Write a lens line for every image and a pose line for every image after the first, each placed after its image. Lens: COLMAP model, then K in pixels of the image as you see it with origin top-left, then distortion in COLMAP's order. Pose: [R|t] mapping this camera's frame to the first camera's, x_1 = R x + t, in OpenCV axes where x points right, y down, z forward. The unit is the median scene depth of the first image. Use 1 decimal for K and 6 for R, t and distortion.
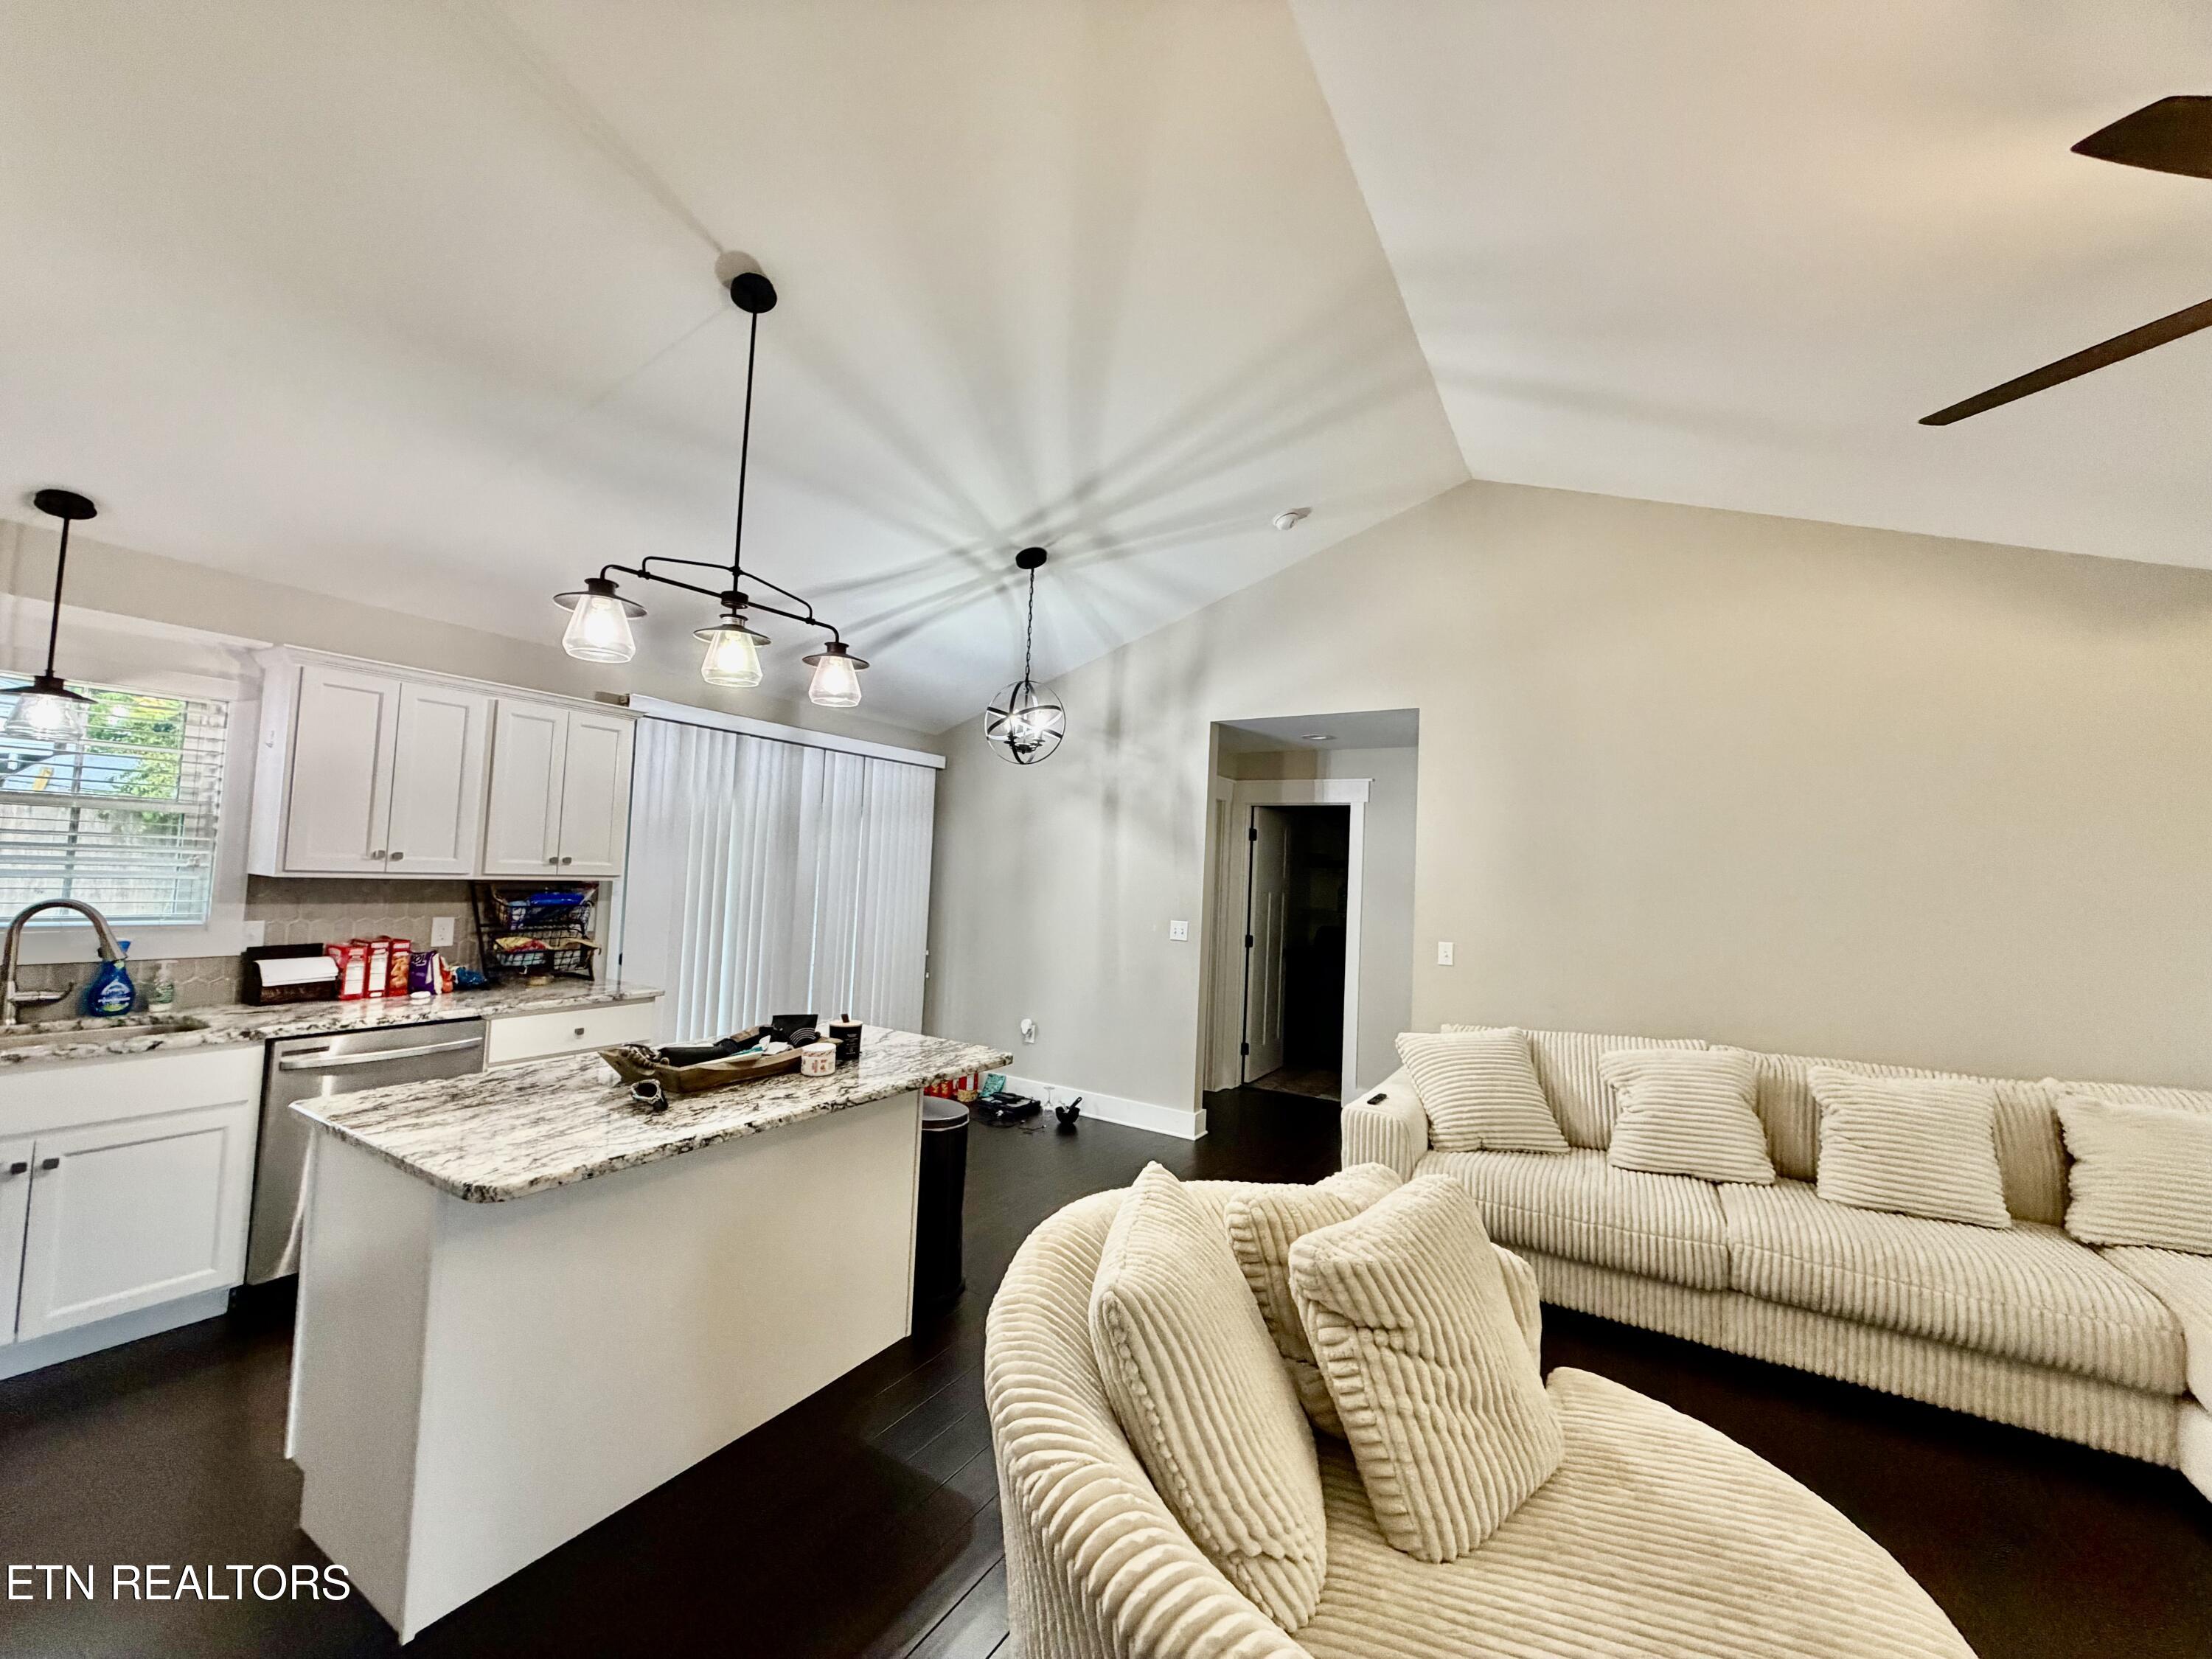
lens RADIAL K [[882.1, 0, 1095.6], [0, 882.1, 828.0], [0, 0, 1]] dist [-0.002698, 0.003149]
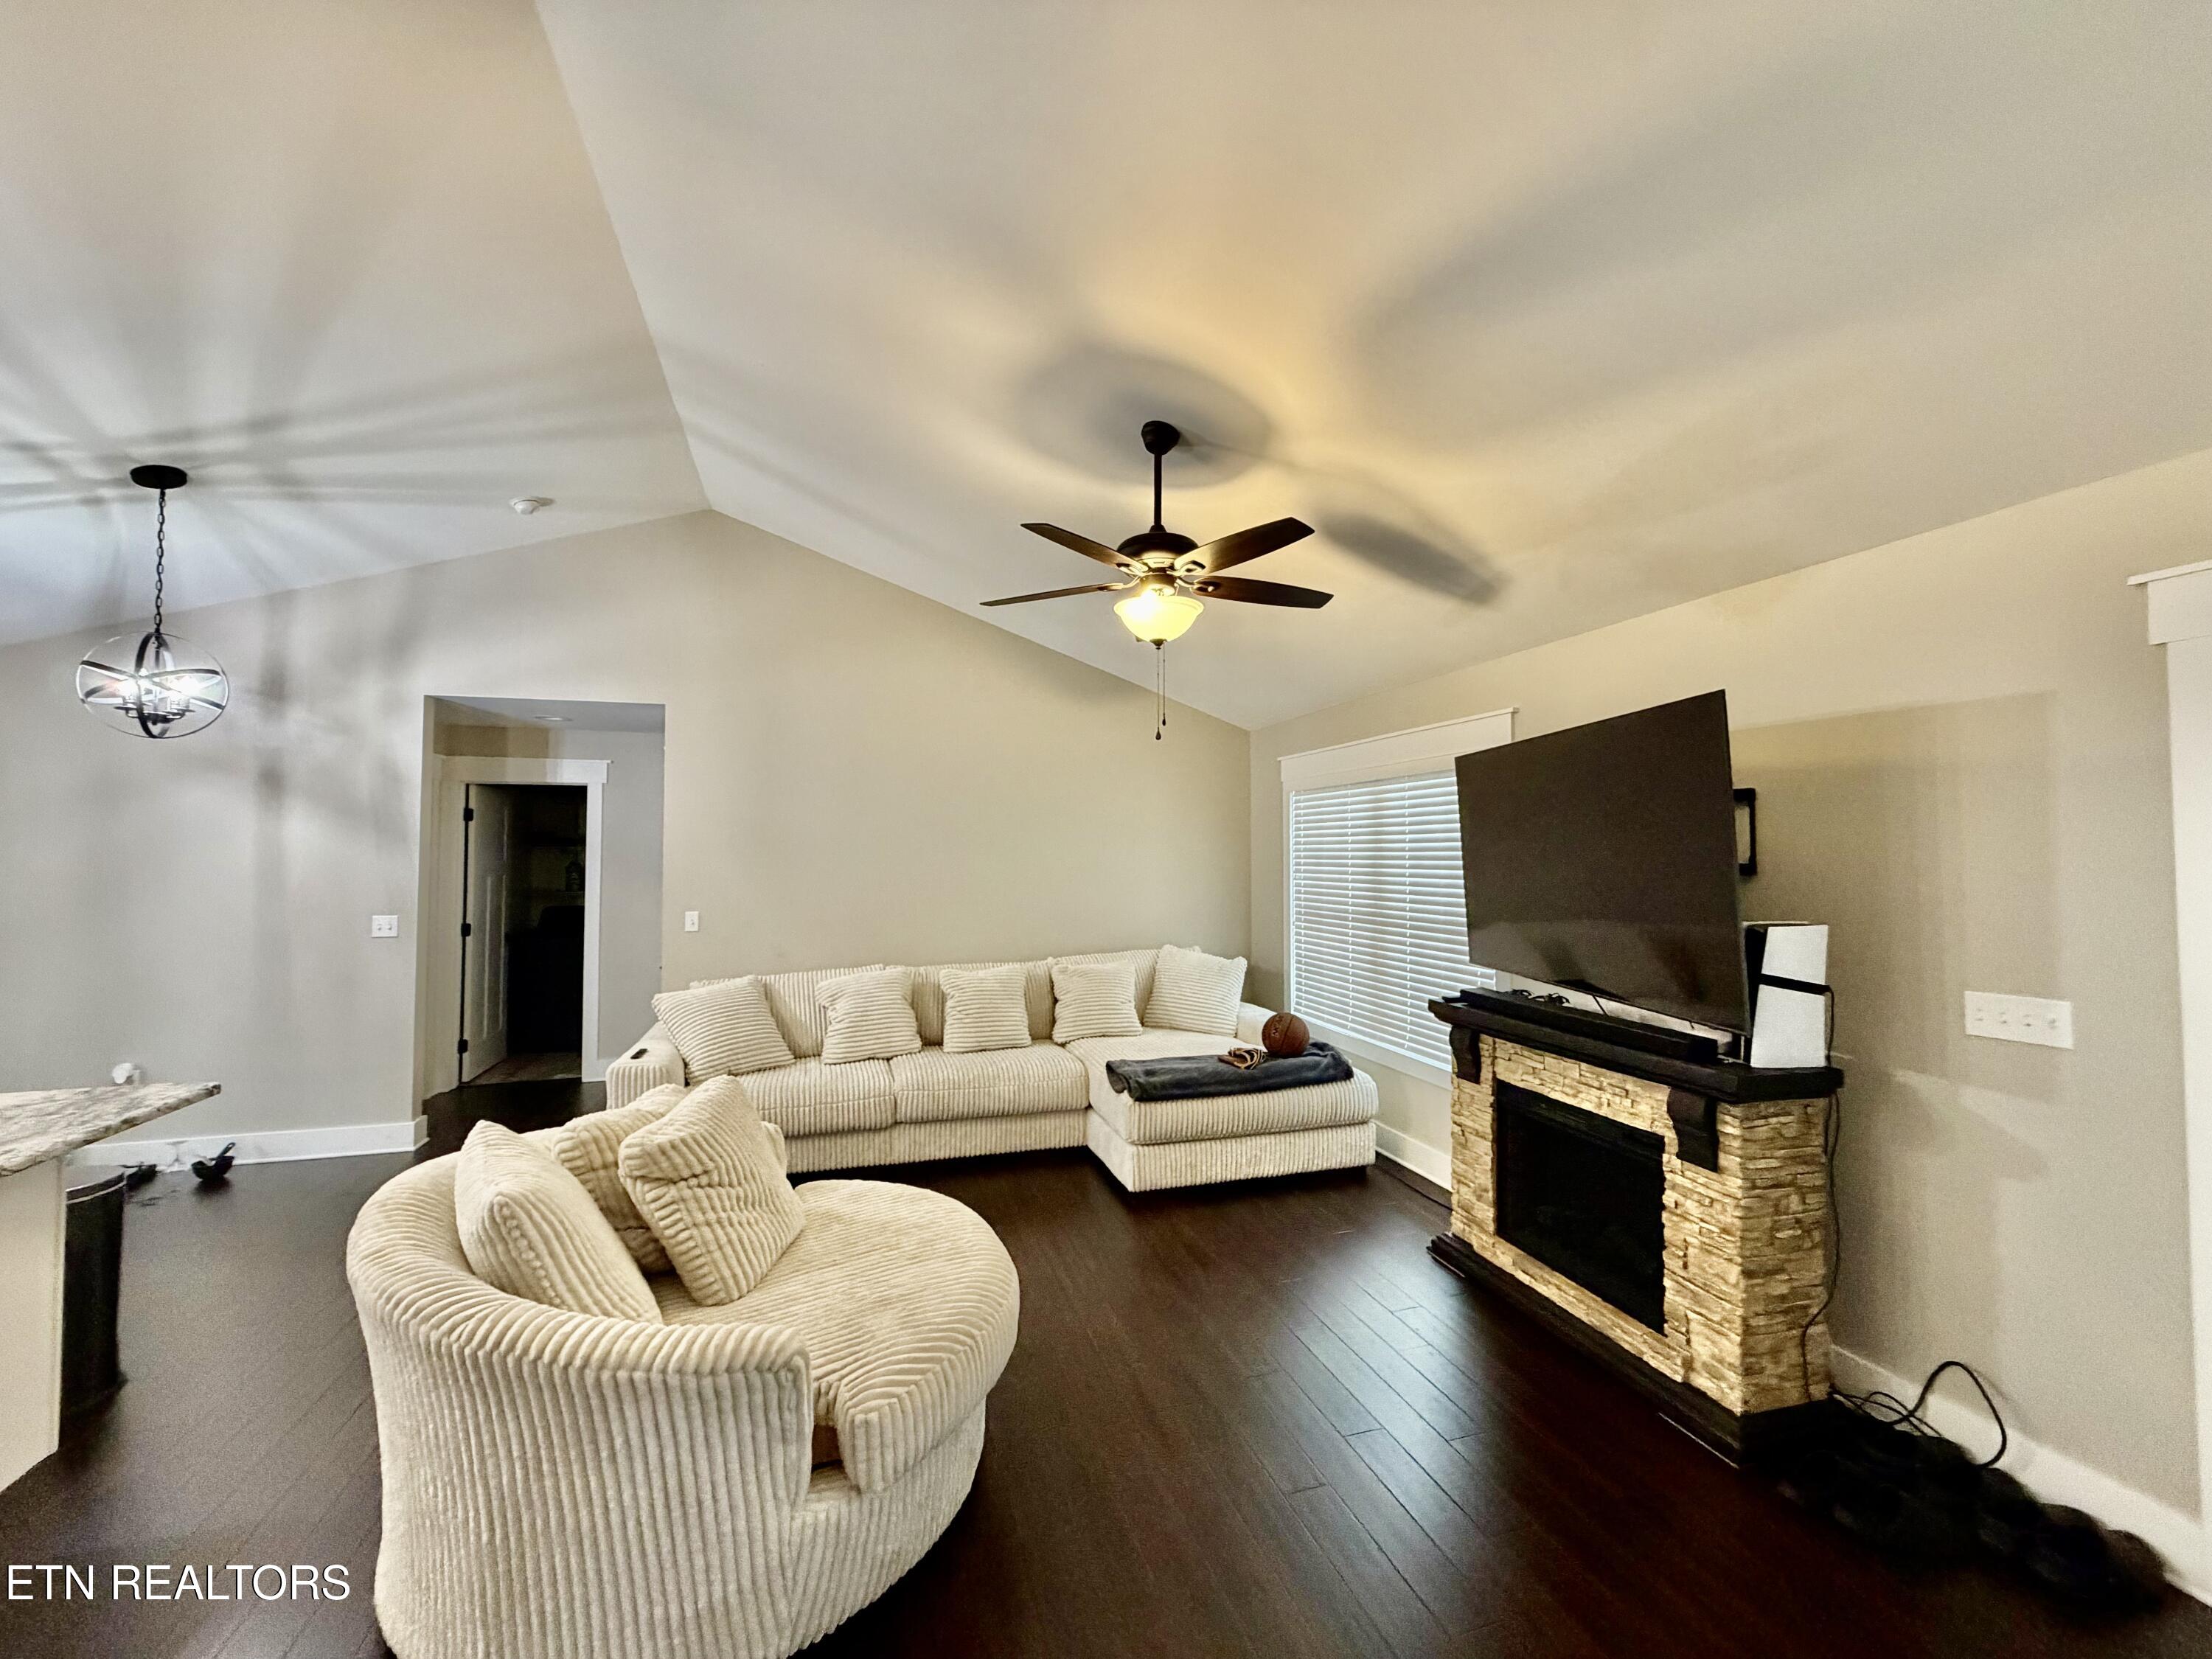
lens RADIAL K [[882.1, 0, 1095.6], [0, 882.1, 828.0], [0, 0, 1]] dist [-0.002698, 0.003149]
pose [[0.669043, -0.022348, 0.742888, -0.151026], [-0.007089, 0.999310, 0.036446, -0.036656], [-0.743190, -0.029651, 0.668423, -0.231218]]
